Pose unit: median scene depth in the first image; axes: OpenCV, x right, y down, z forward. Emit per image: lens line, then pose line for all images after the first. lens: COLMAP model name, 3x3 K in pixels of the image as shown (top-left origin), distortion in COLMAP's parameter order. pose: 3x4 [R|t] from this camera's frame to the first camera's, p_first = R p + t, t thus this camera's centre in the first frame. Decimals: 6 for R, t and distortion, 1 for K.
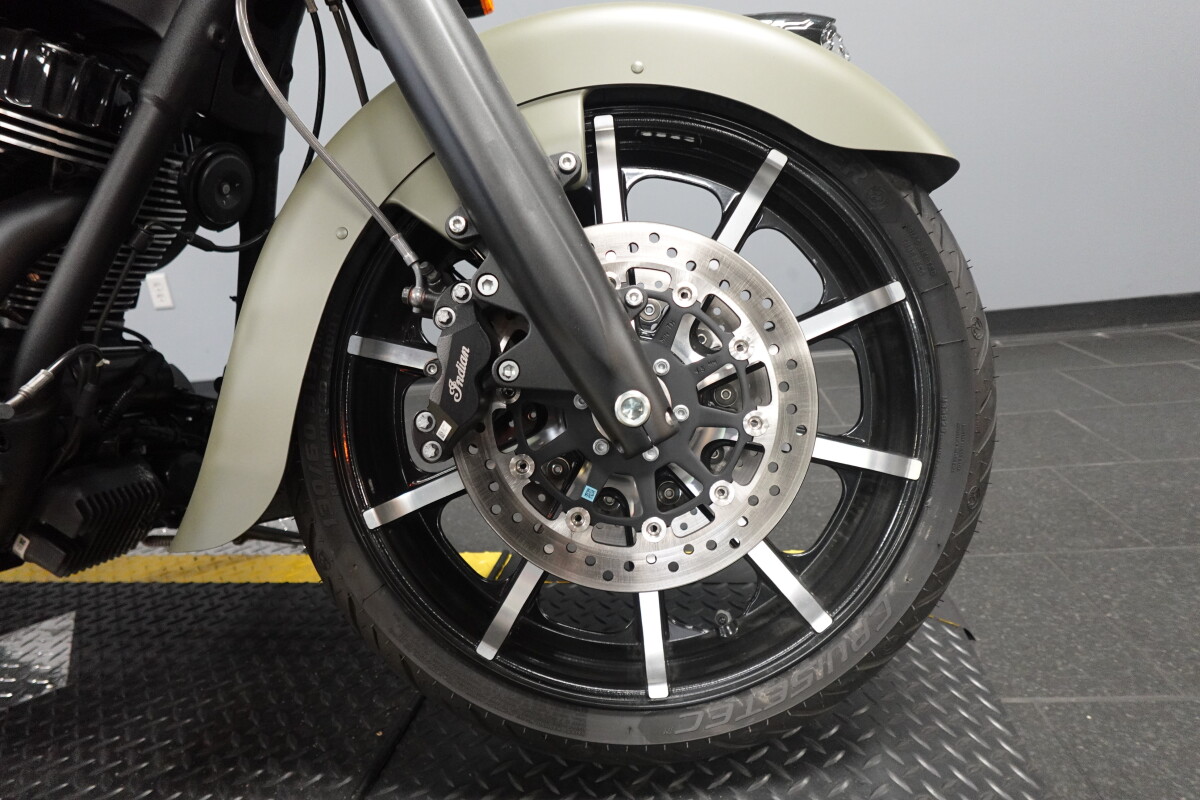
lens RADIAL K [[663.4, 0, 600.0], [0, 663.4, 400.0], [0, 0, 1]] dist [0.000055, 0.000831]
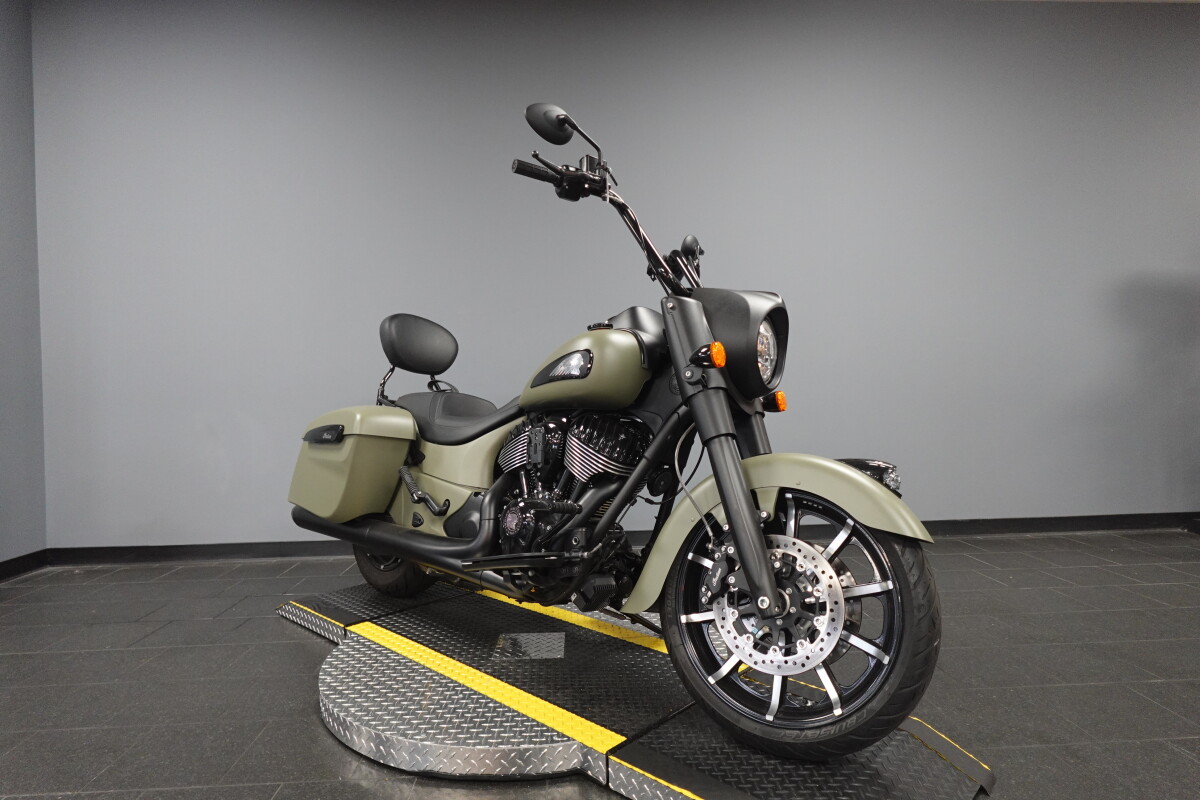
lens RADIAL K [[664.1, 0, 598.5], [0, 664.1, 390.5], [0, 0, 1]] dist [-0.000411, 0.001054]
pose [[0.834174, 0.094359, -0.543369, 0.837166], [-0.224881, 0.957822, -0.178904, -0.173684], [0.503569, 0.271430, 0.820210, -1.849722]]
